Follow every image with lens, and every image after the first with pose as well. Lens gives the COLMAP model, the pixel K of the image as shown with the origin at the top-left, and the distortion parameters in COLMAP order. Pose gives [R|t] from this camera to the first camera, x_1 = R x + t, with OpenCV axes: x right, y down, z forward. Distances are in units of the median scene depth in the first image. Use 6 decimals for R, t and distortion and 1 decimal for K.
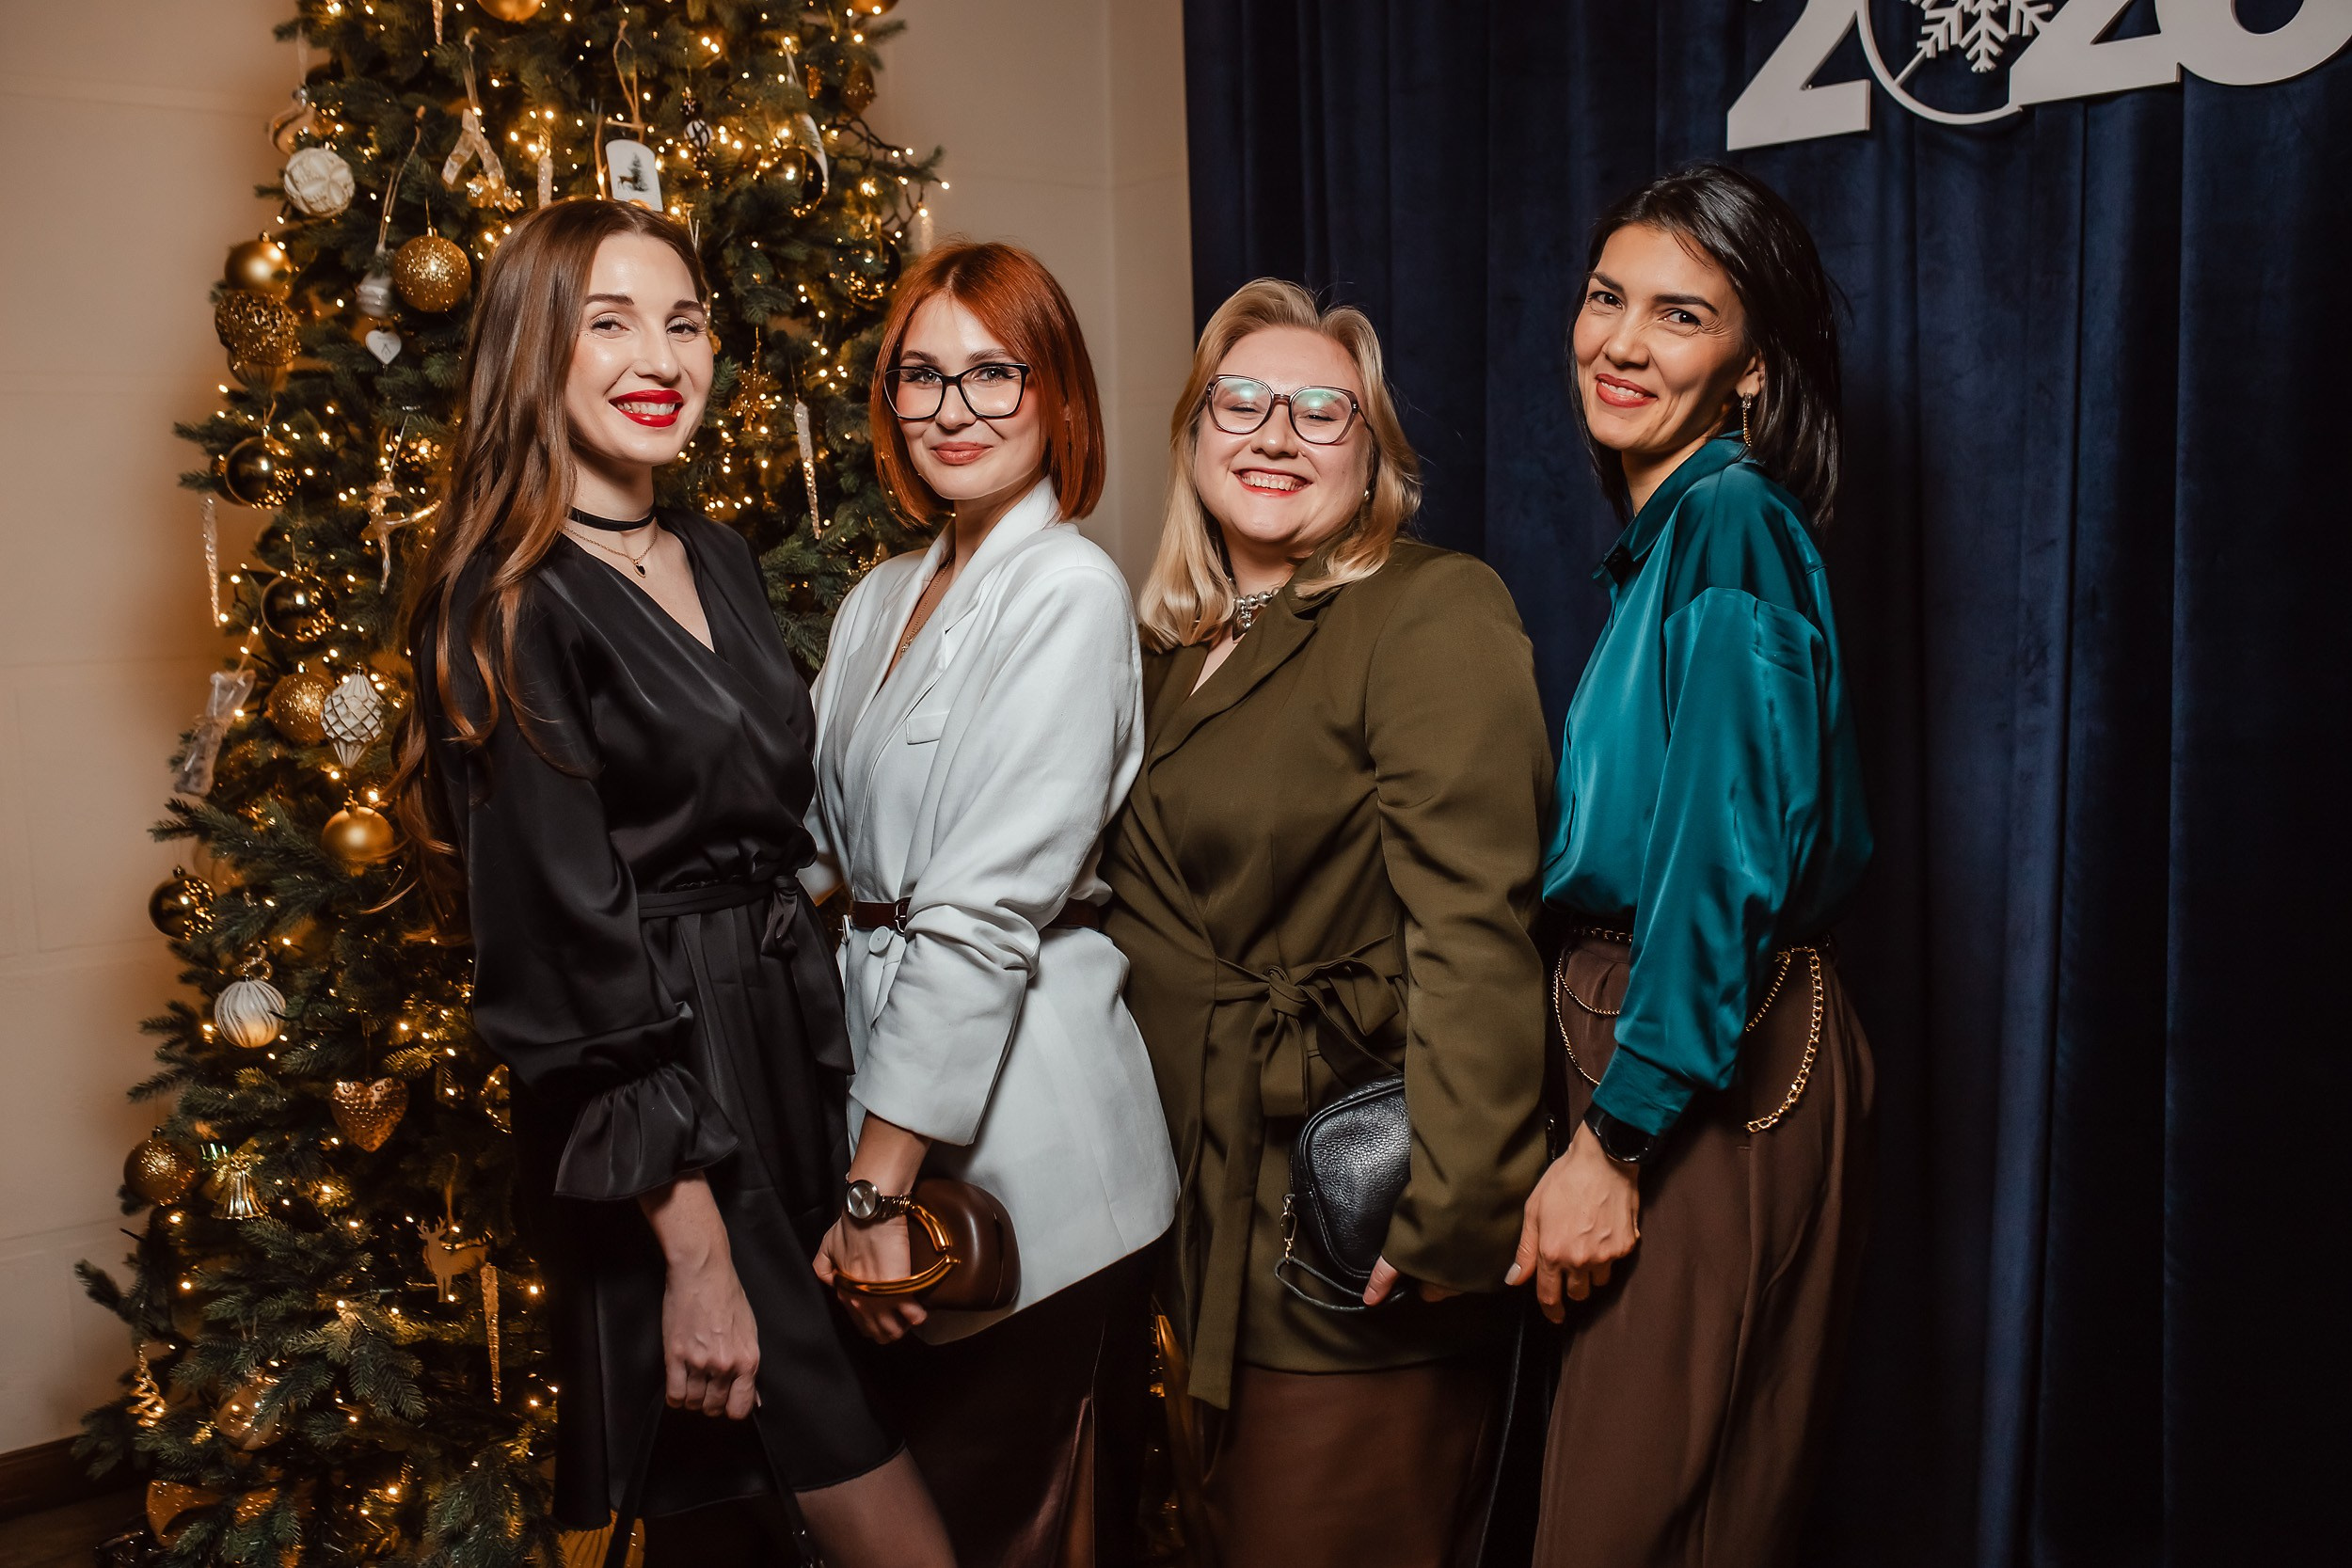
lens RADIAL K [[2254.2, 0, 1176.0], [0, 2254.2, 784.0], [0, 0, 1]] dist [-0.044173, 0.071461]
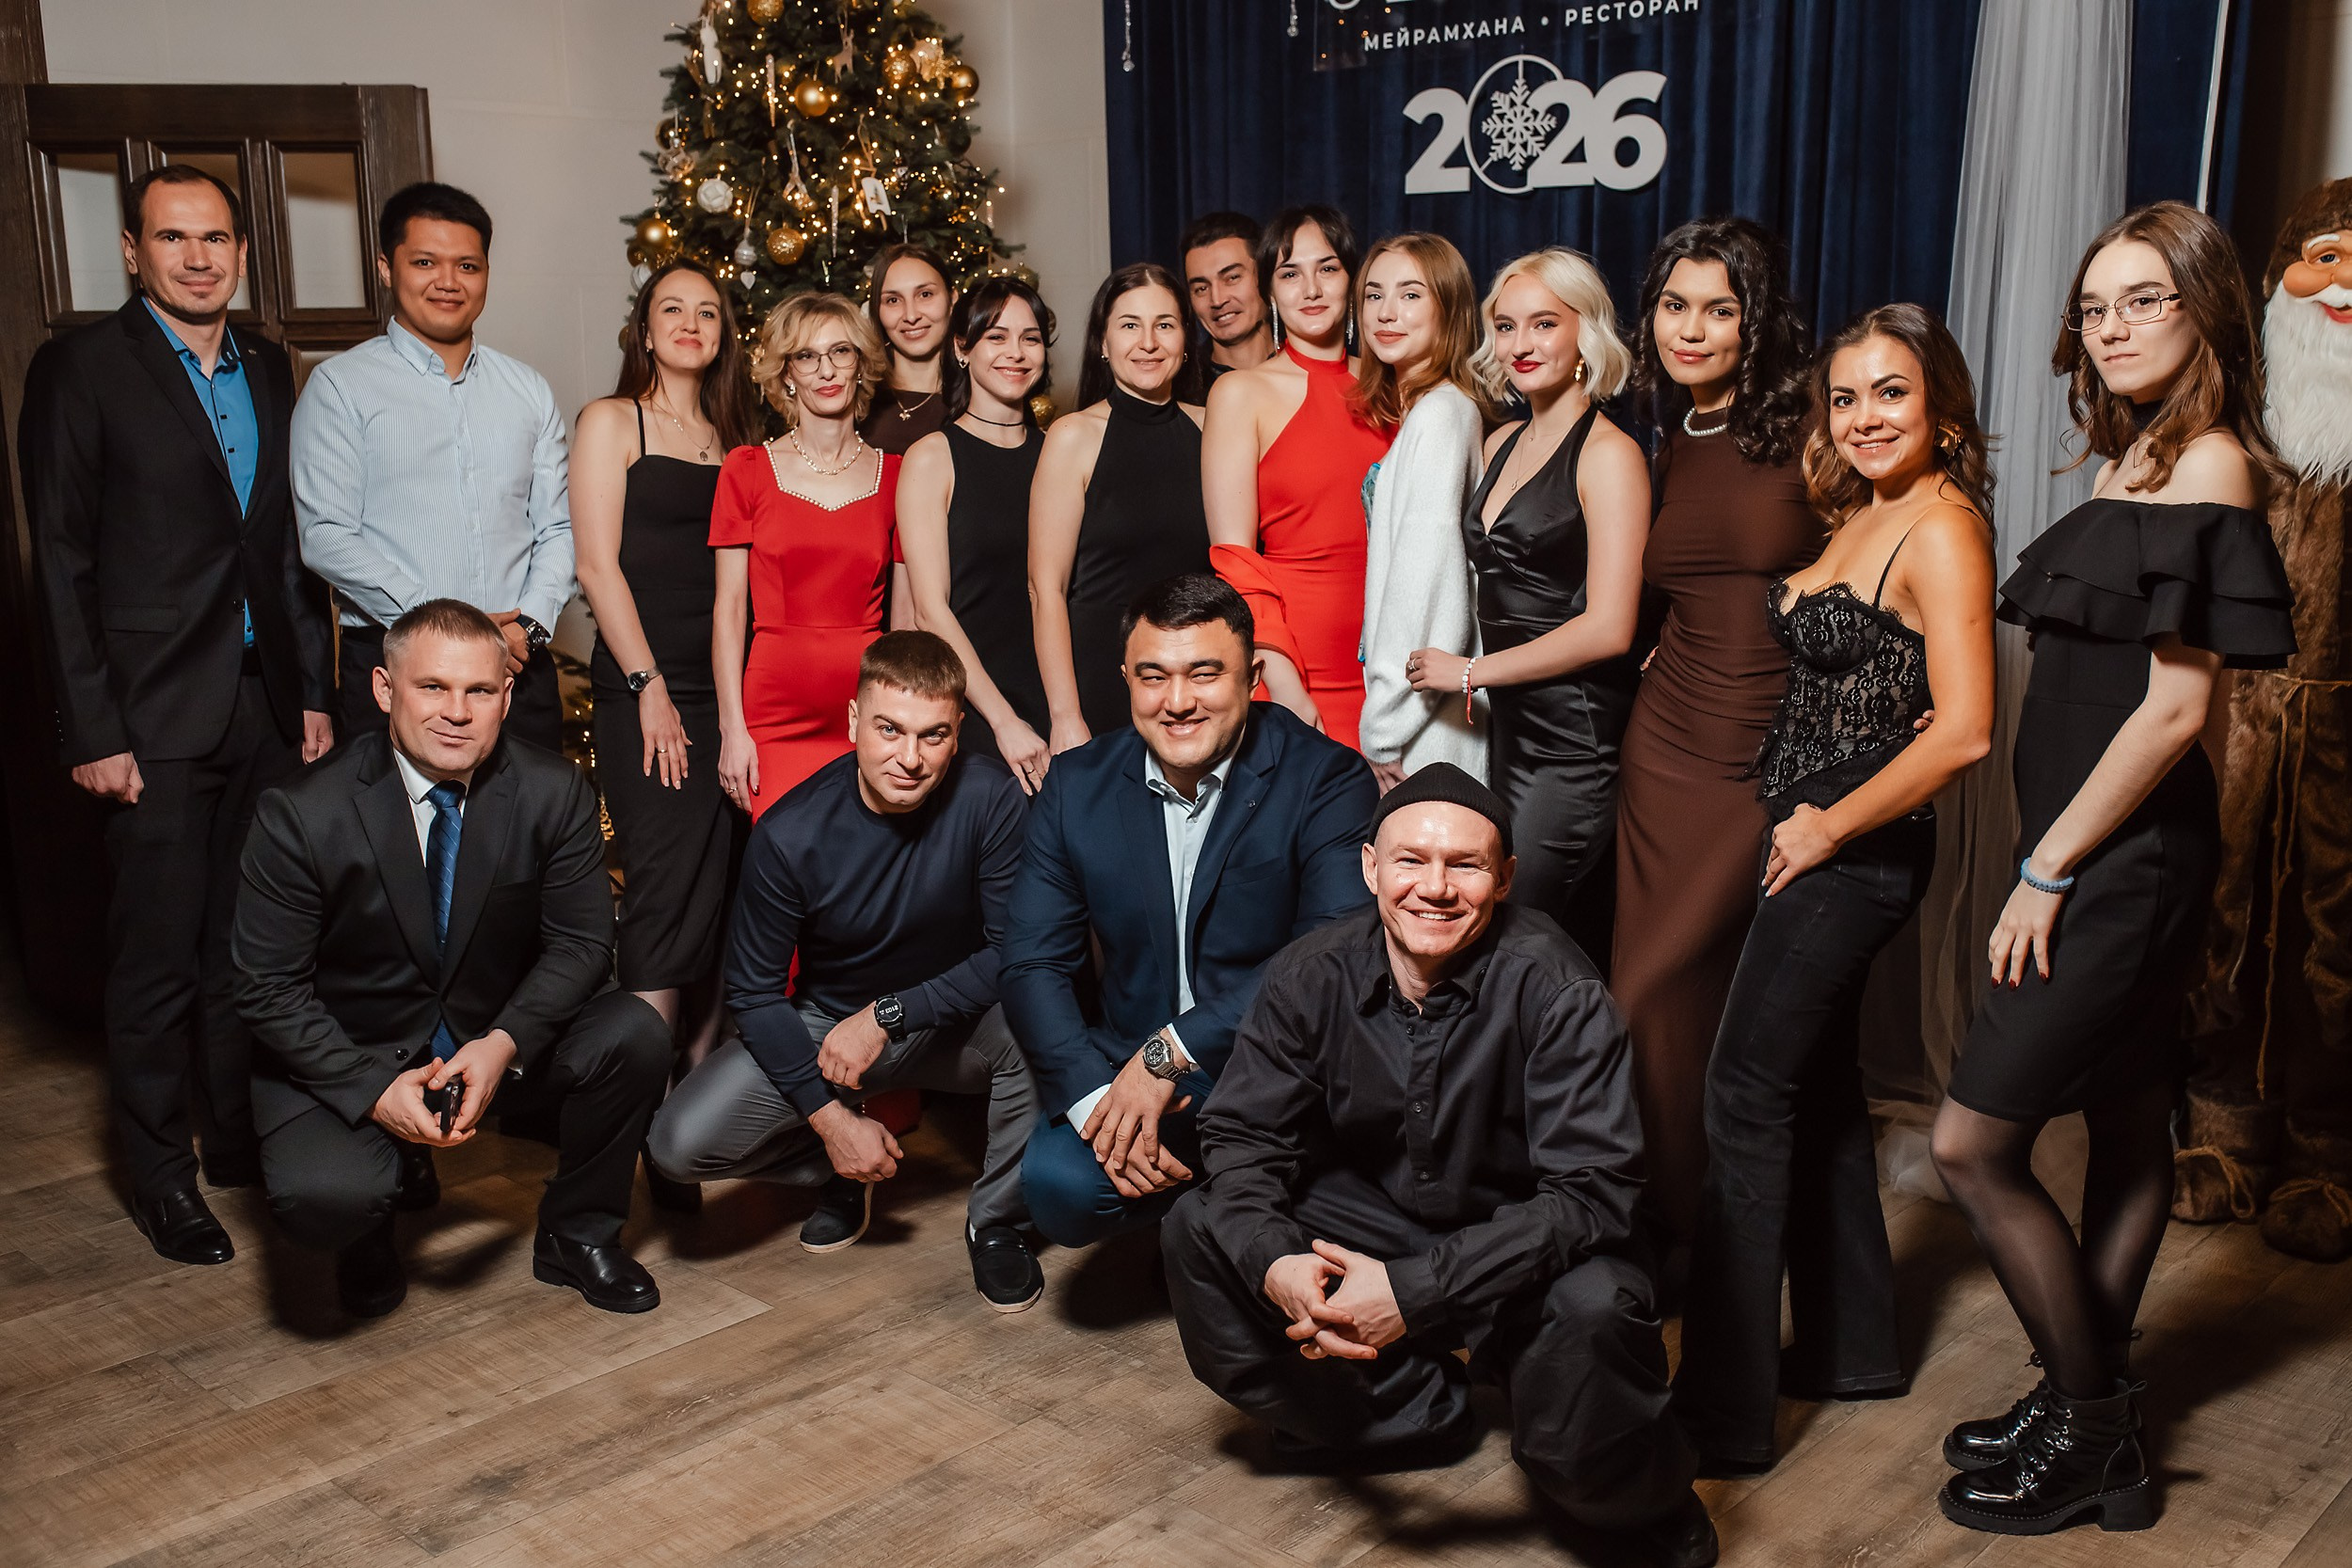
lens RADIAL K [[2315.8, 0, 1177.7], [0, 2315.8, 843.4], [0, 0, 1]] dist [-0.053196, 0.026622]
pose [[0.988899, -0.021584, 0.147014, -0.288426], [0.007092, 0.995122, 0.098394, 0.105616], [-0.148421, -0.096260, 0.984228, -1.130131]]
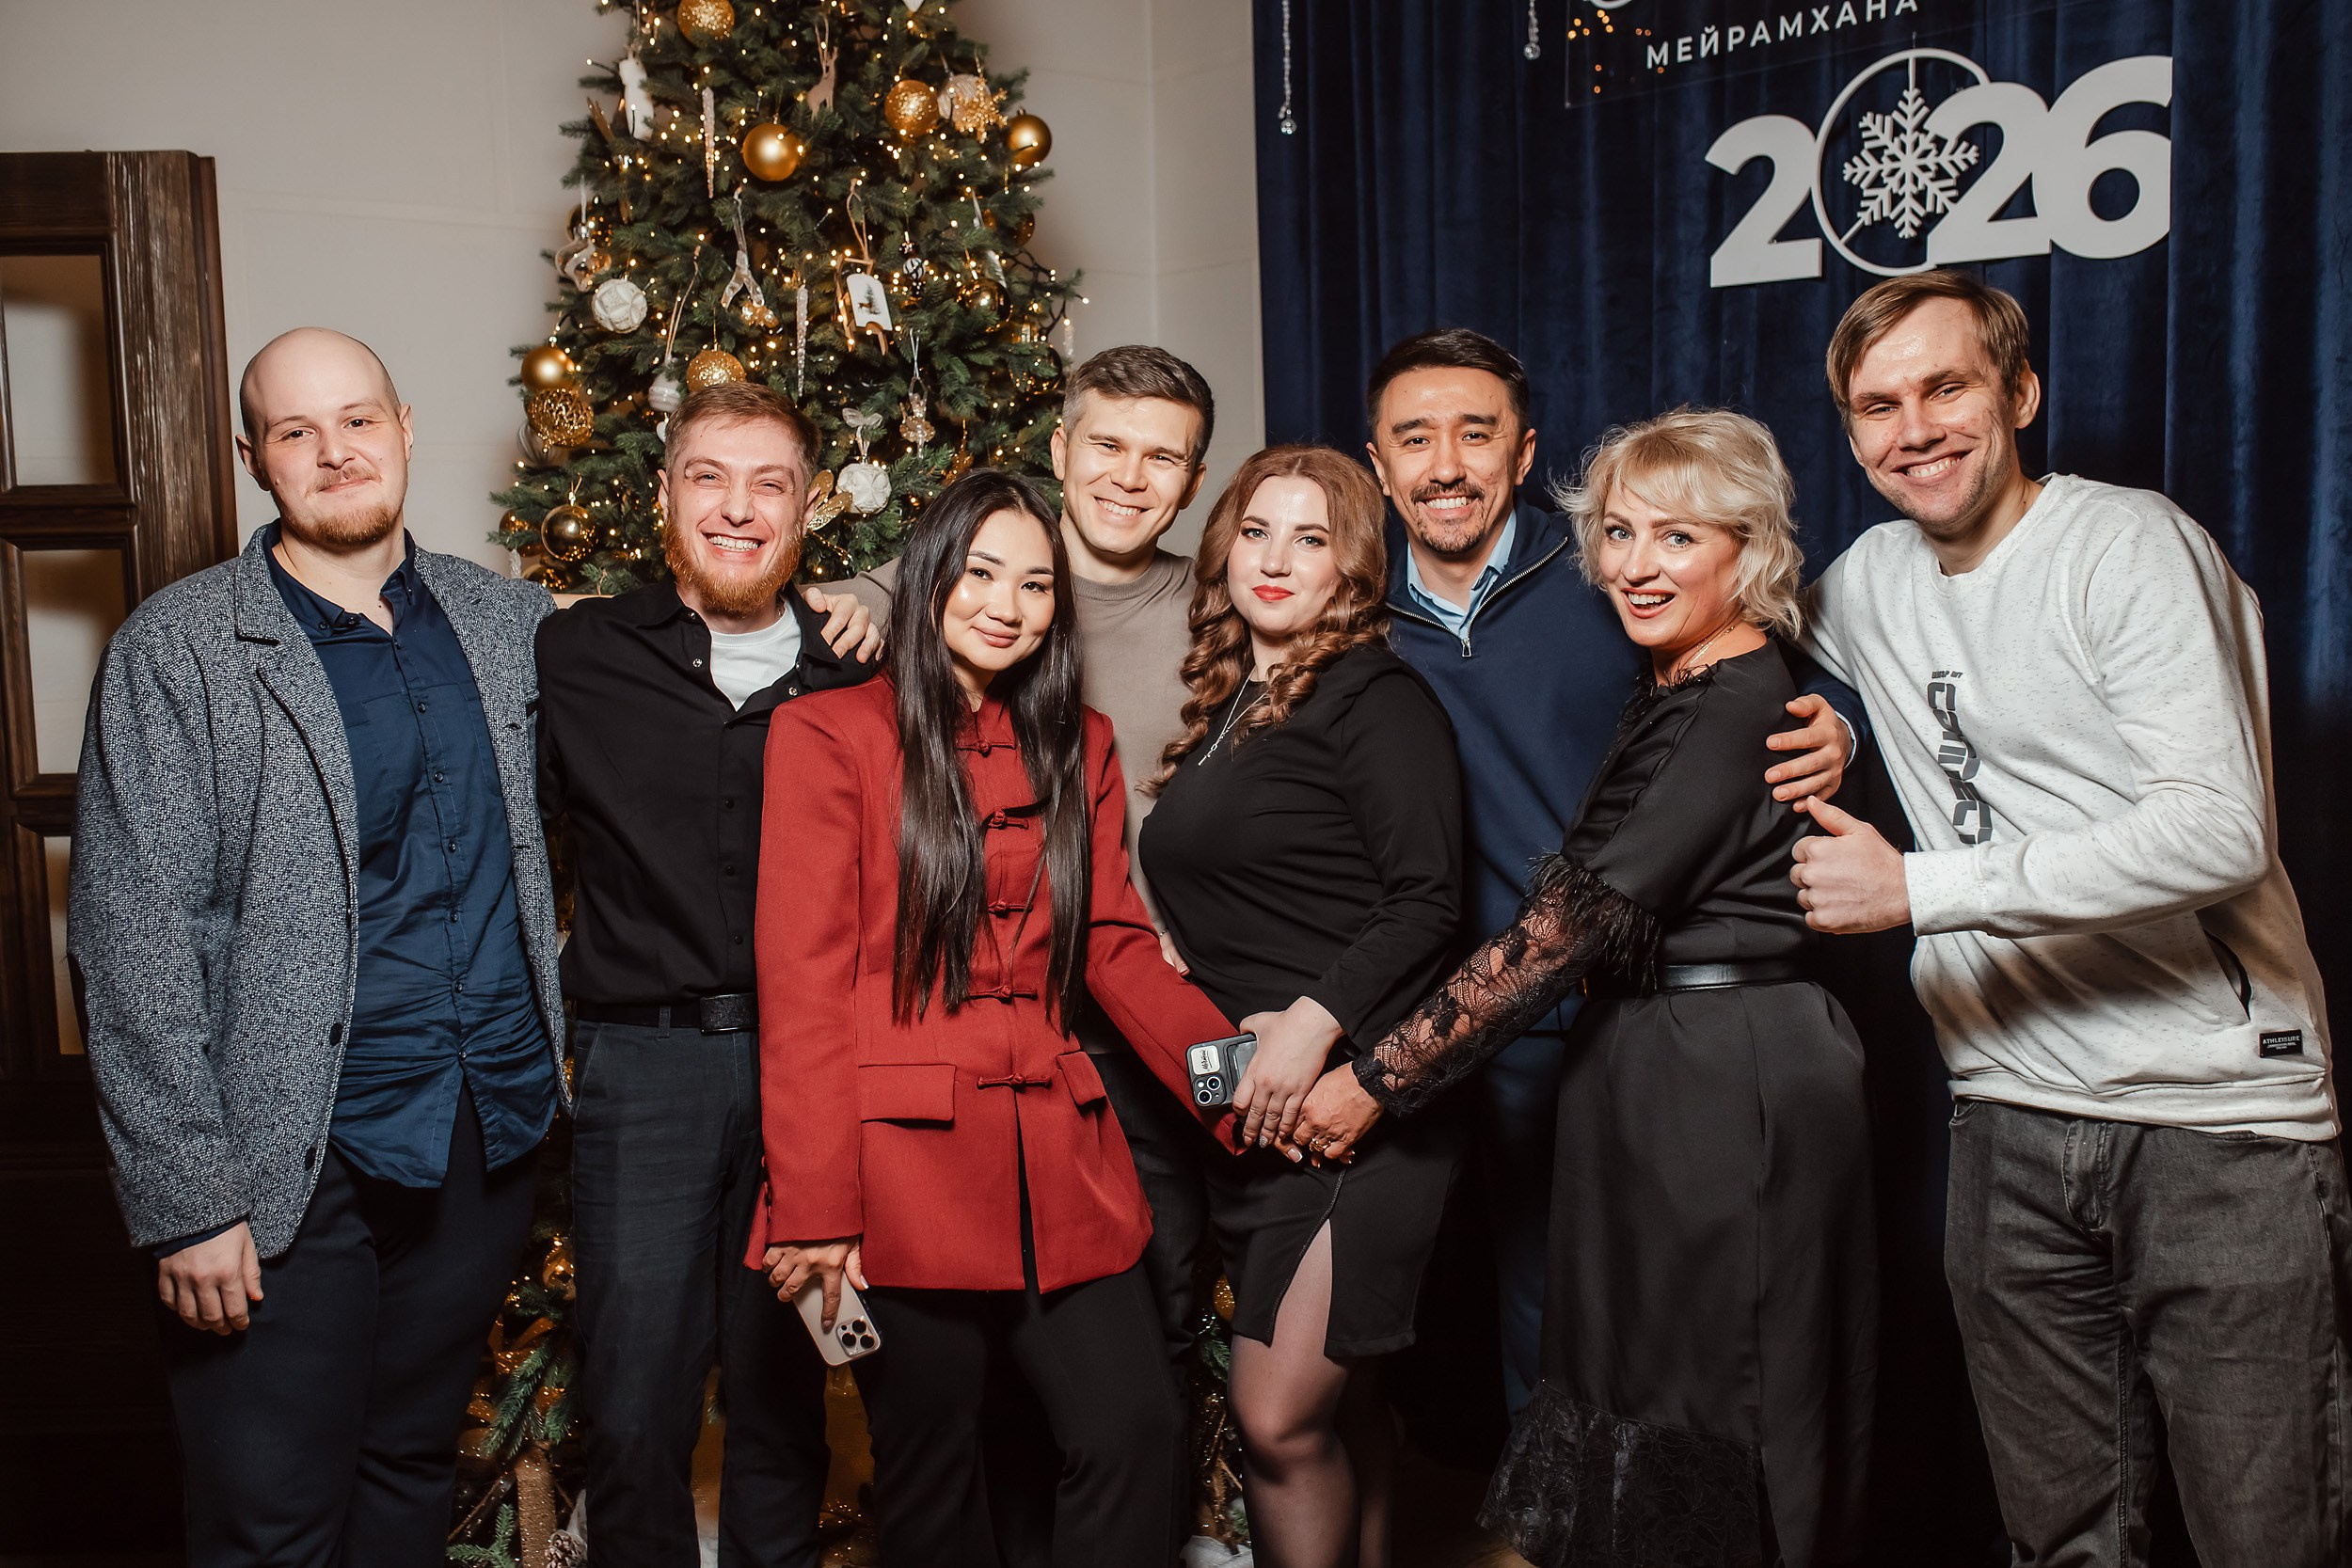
lens RADIAL K [[2254.2, 0, 1176.0], [0, 2254.2, 784.0], [0, 0, 1]] dist [-0.044173, 0.071461]
pose [[0.999168, -0.003893, 0.040586, -0.118615], [0.004318, 0.999937, -0.010390, 0.018146], [-0.040543, 0.010557, 0.999122, -0.285717]]
